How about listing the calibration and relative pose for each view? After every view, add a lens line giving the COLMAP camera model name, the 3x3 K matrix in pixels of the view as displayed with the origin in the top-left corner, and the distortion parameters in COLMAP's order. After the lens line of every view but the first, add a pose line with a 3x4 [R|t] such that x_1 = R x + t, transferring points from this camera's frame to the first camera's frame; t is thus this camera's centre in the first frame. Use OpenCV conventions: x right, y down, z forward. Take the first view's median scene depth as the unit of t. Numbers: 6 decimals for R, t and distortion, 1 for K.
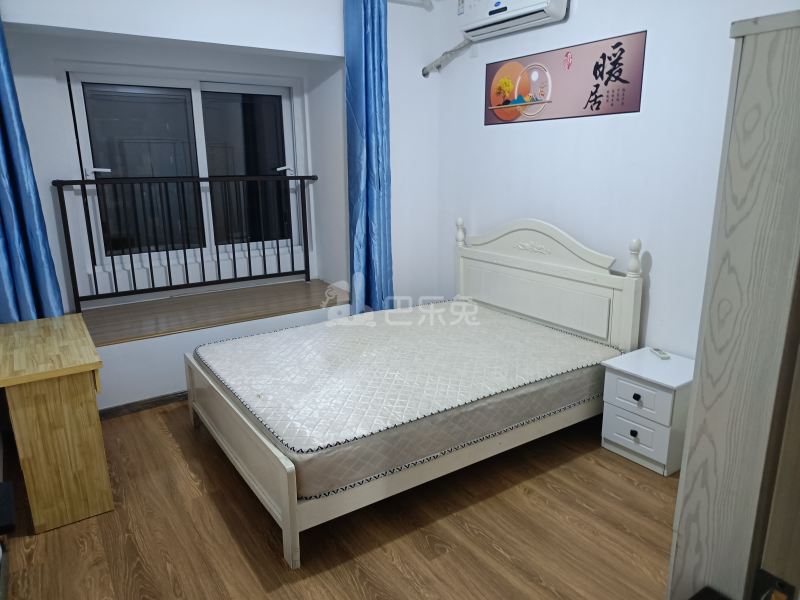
lens RADIAL K [[557.6, 0, 400.0], [0, 557.6, 300.0], [0, 0, 1]] dist [0.025985, -0.028389]
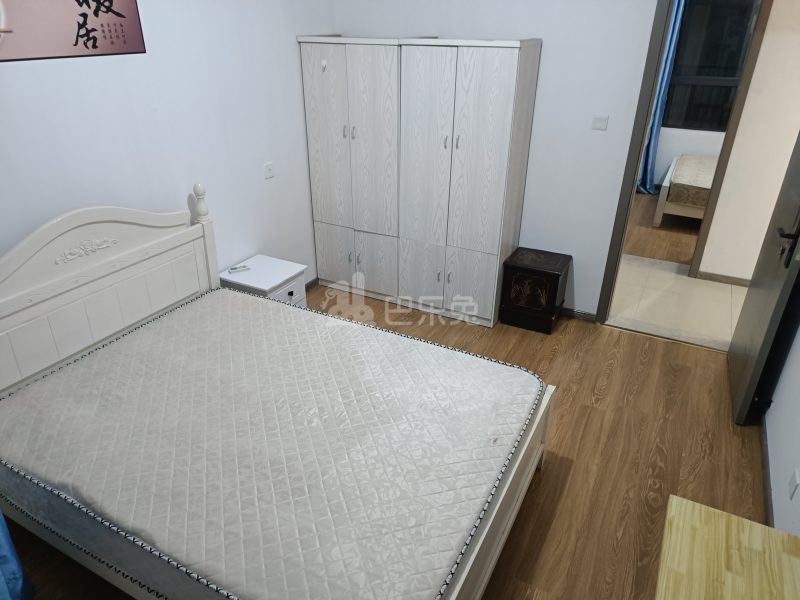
lens RADIAL K [[557.6, 0, 400.0], [0, 557.6, 300.0], [0, 0, 1]] dist [0.025985, -0.028389]
pose [[-0.472461, -0.390094, 0.790321, -0.624191], [0.215580, 0.818326, 0.532793, -0.388777], [-0.854580, 0.422101, -0.302531, 1.052810]]
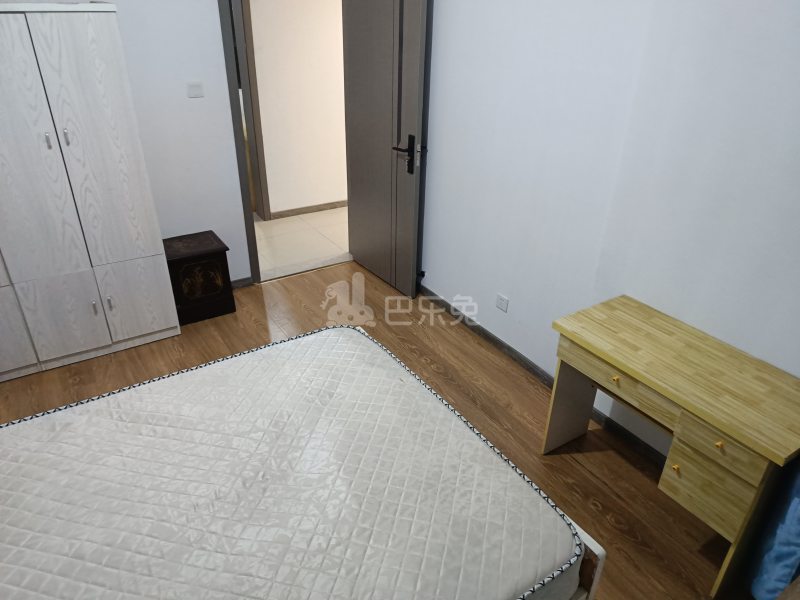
lens RADIAL K [[557.6, 0, 400.0], [0, 557.6, 300.0], [0, 0, 1]] dist [0.025985, -0.028389]
pose [[-0.999828, -0.017483, 0.006241, -0.205728], [-0.008588, 0.733680, 0.679441, -0.439774], [-0.016458, 0.679270, -0.733704, 1.289977]]
